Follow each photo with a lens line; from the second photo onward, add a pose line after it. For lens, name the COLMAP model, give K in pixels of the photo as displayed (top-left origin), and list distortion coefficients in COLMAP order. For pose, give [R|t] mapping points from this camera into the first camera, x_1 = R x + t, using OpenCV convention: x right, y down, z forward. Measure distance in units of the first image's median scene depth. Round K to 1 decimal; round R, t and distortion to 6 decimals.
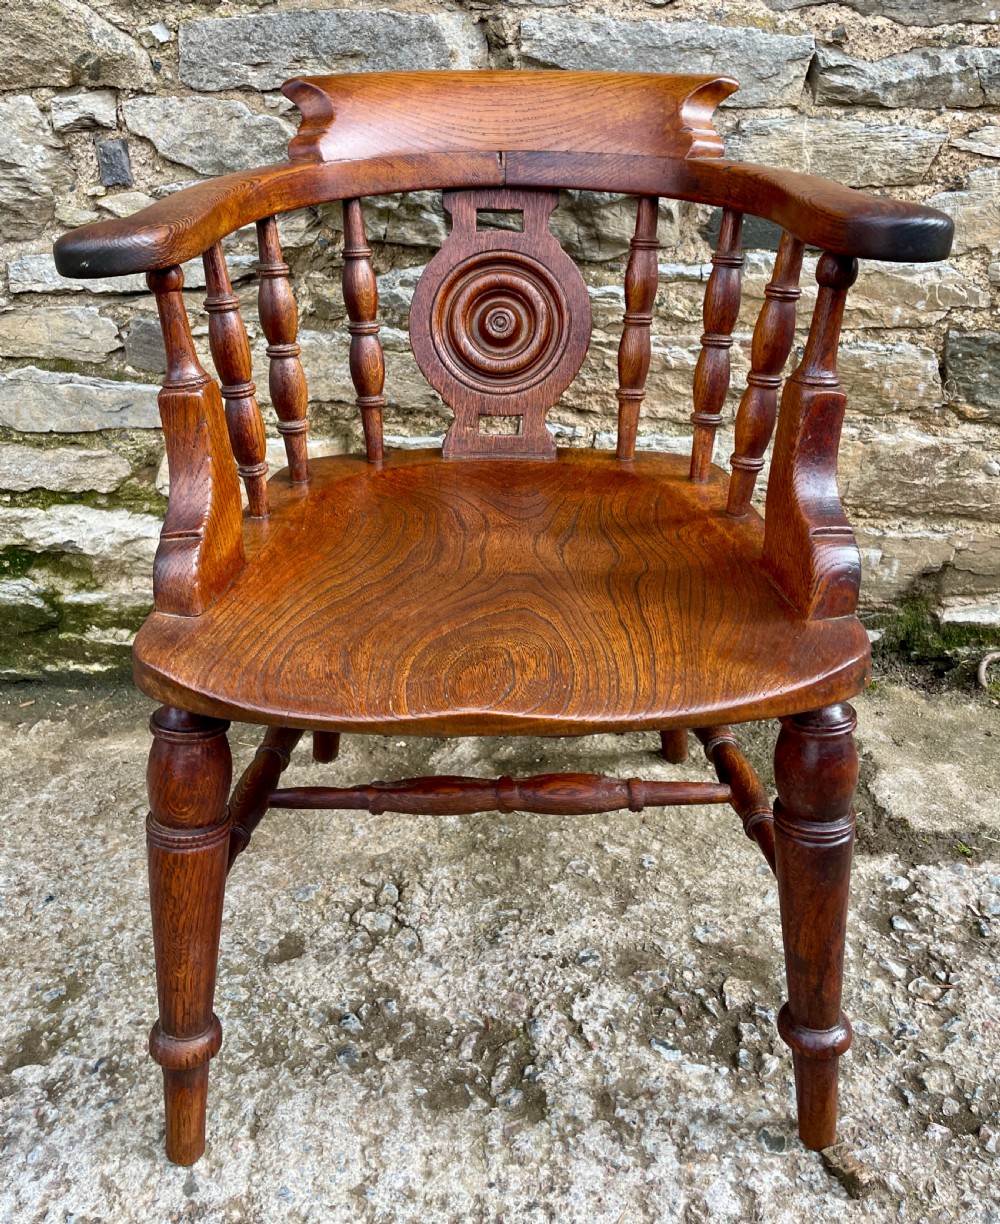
lens RADIAL K [[1173.3, 0, 470.1], [0, 1173.3, 484.9], [0, 0, 1]] dist [0.046341, -0.089956]
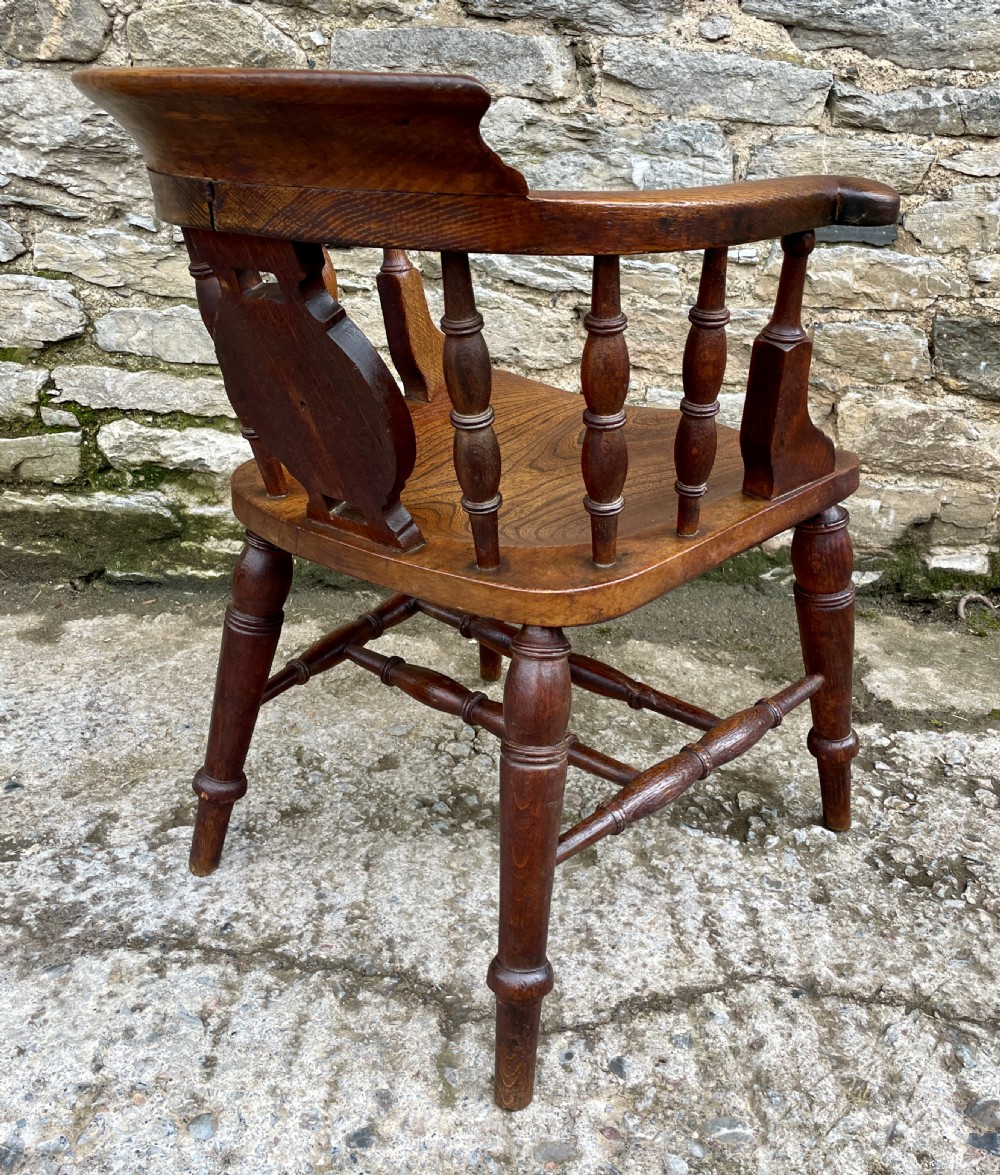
lens RADIAL K [[1234.3, 0, 537.4], [0, 1234.3, 491.3], [0, 0, 1]] dist [0.028017, -0.018529]
pose [[0.998276, 0.047124, 0.034985, -0.051244], [-0.044348, 0.996101, -0.076259, 0.185044], [-0.038442, 0.074576, 0.996474, -0.283297]]
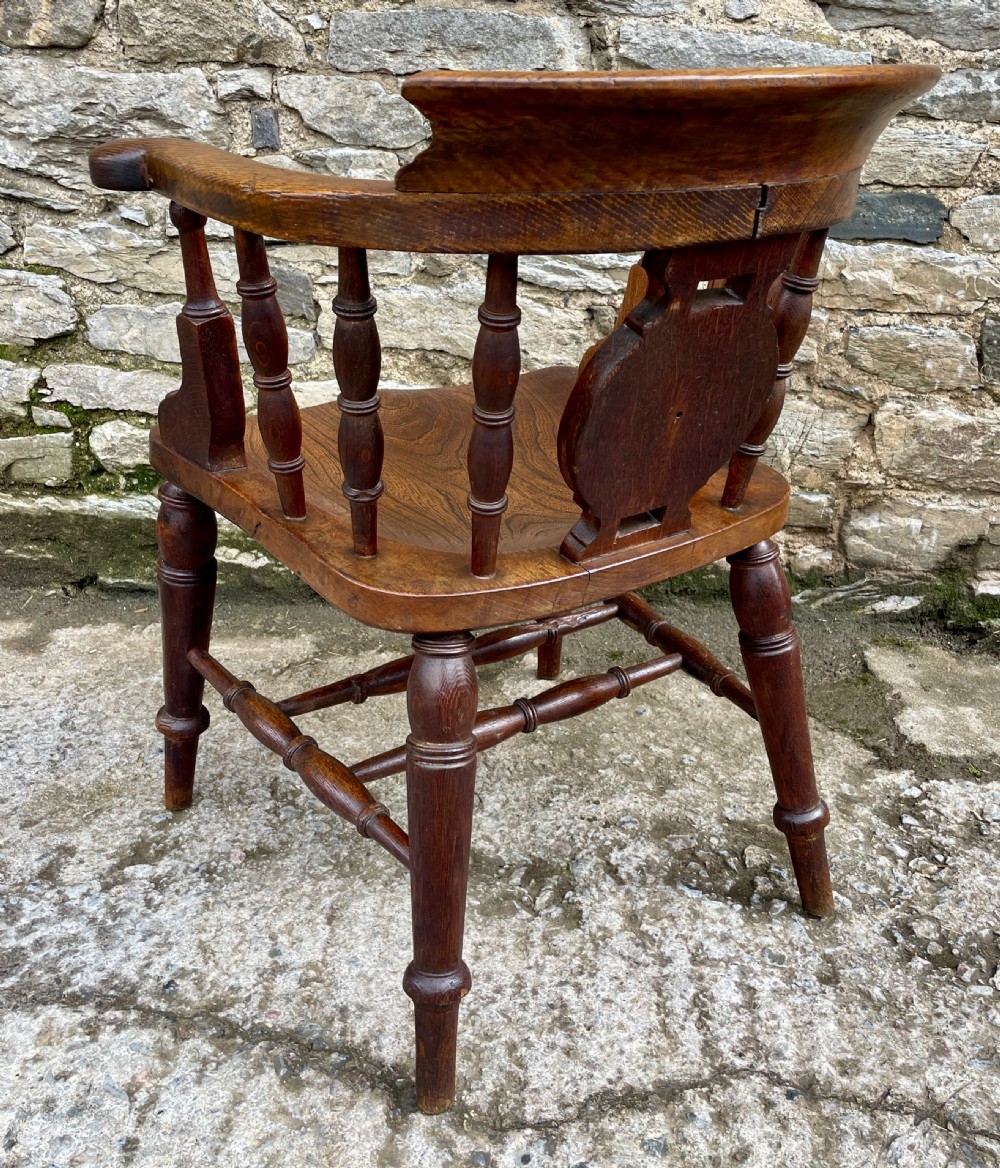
lens RADIAL K [[1239.4, 0, 518.6], [0, 1239.4, 472.2], [0, 0, 1]] dist [0.013521, 0.000000]
pose [[0.997328, 0.064541, -0.034220, 0.012743], [-0.066953, 0.994948, -0.074807, 0.144355], [0.029219, 0.076898, 0.996611, -0.198065]]
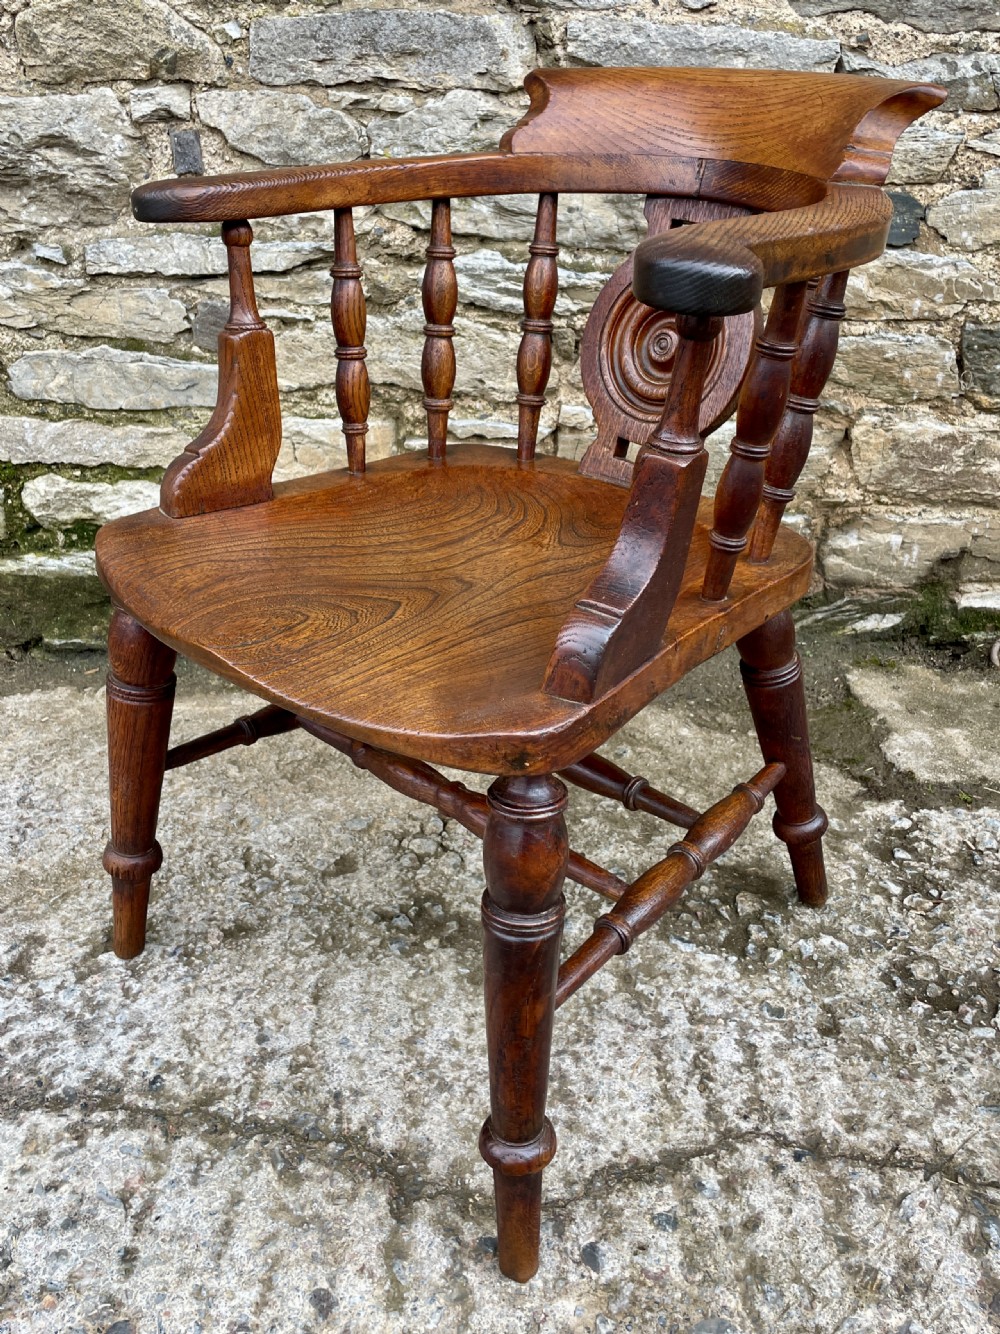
lens RADIAL K [[1272.2, 0, 504.5], [0, 1272.2, 572.3], [0, 0, 1]] dist [0.030375, -0.043332]
pose [[0.999891, 0.014307, -0.003636, -0.002993], [-0.014260, 0.999818, 0.012668, 0.092834], [0.003816, -0.012614, 0.999913, -0.171159]]
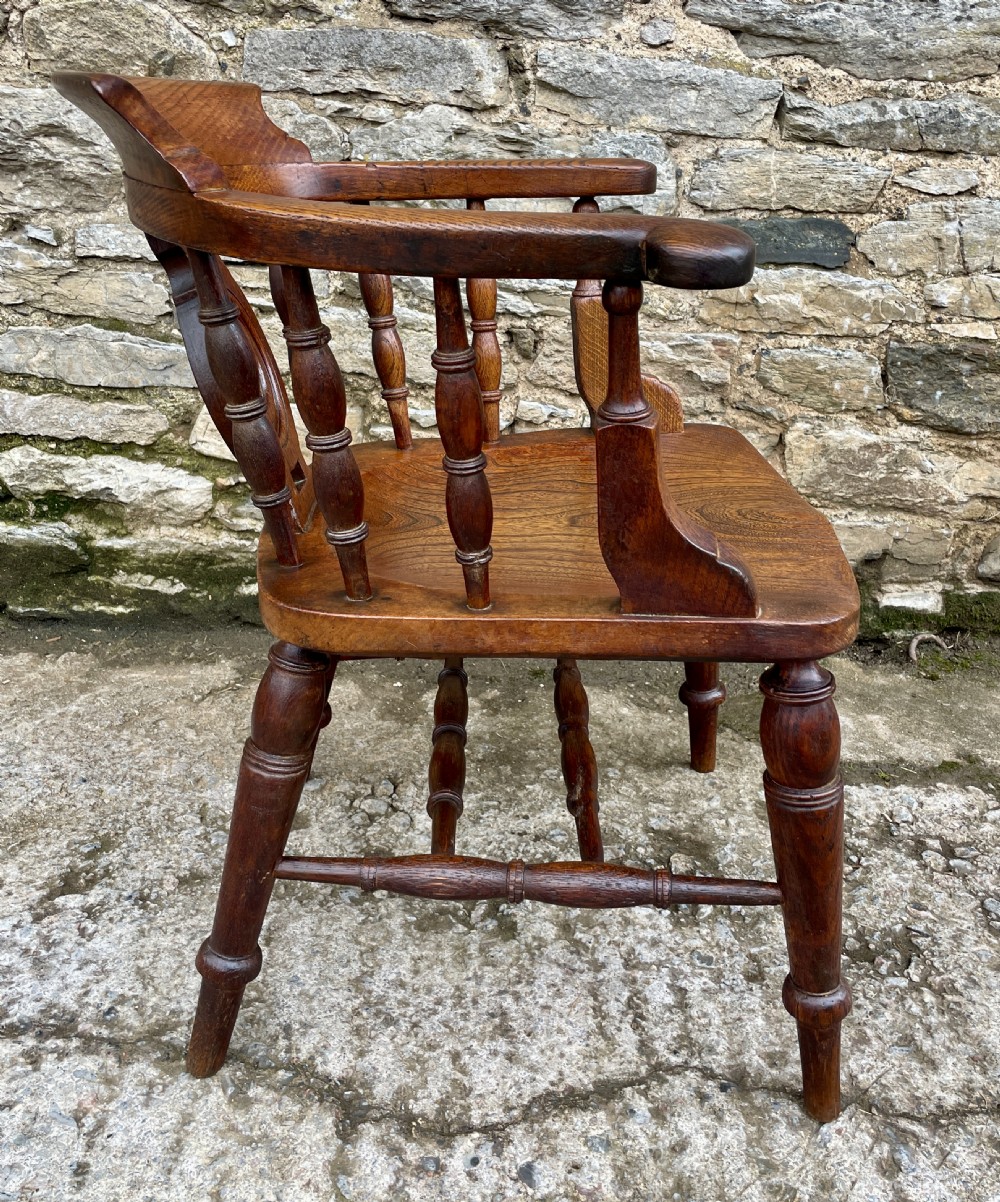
lens RADIAL K [[1247.5, 0, 516.6], [0, 1247.5, 519.0], [0, 0, 1]] dist [0.036145, -0.052989]
pose [[0.997317, 0.052595, 0.050922, -0.016936], [-0.049644, 0.997106, -0.057581, 0.145183], [-0.053803, 0.054899, 0.997041, -0.220427]]
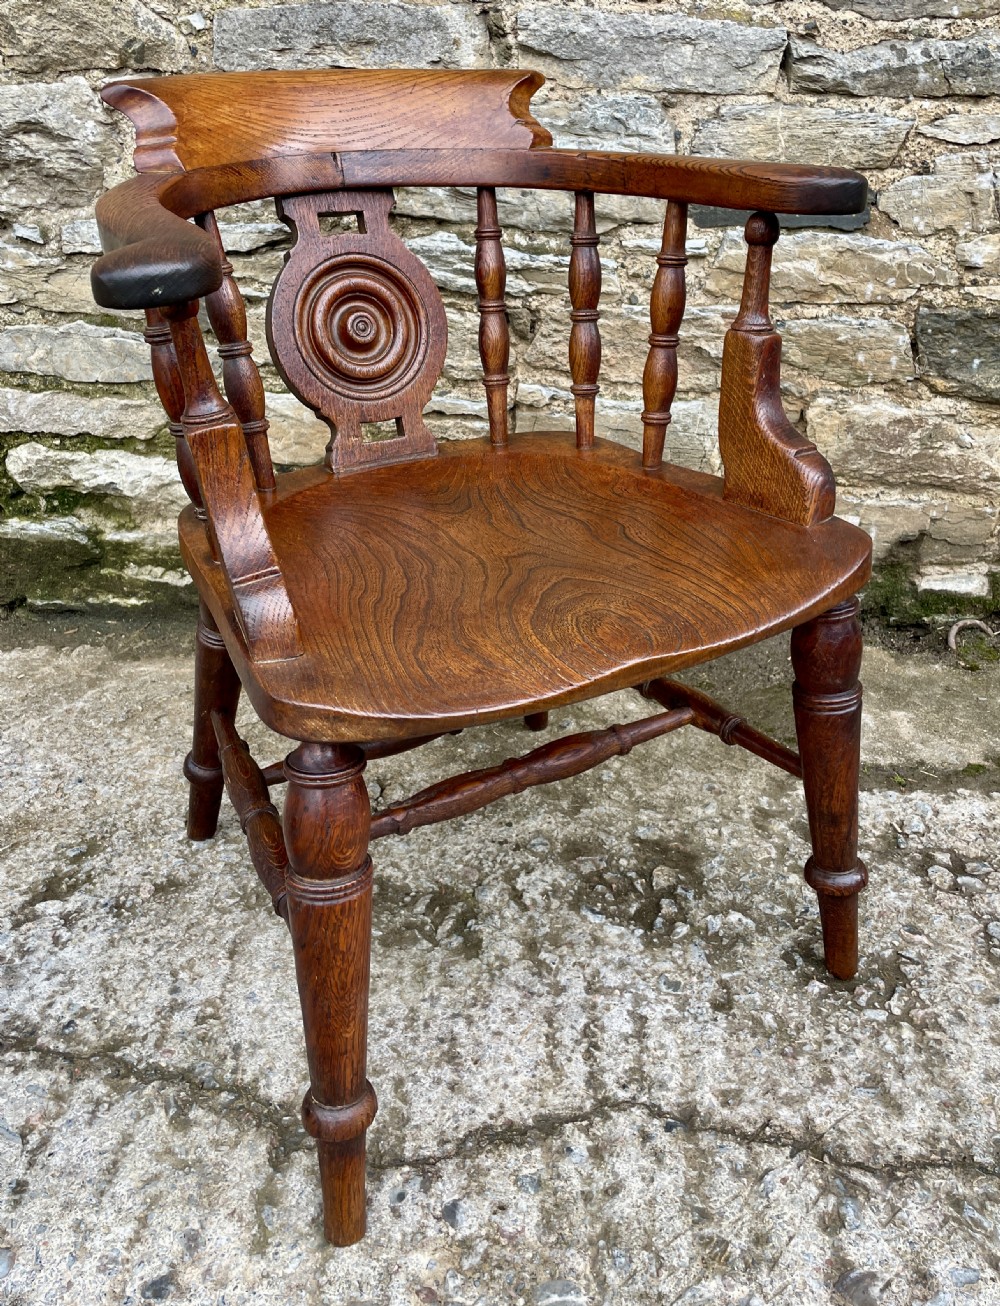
lens RADIAL K [[1270.0, 0, 490.5], [0, 1270.0, 532.9], [0, 0, 1]] dist [0.028909, -0.041401]
pose [[0.997054, 0.034677, -0.068410, 0.114255], [-0.033927, 0.999351, 0.012096, 0.078959], [0.068785, -0.009739, 0.997584, -0.195296]]
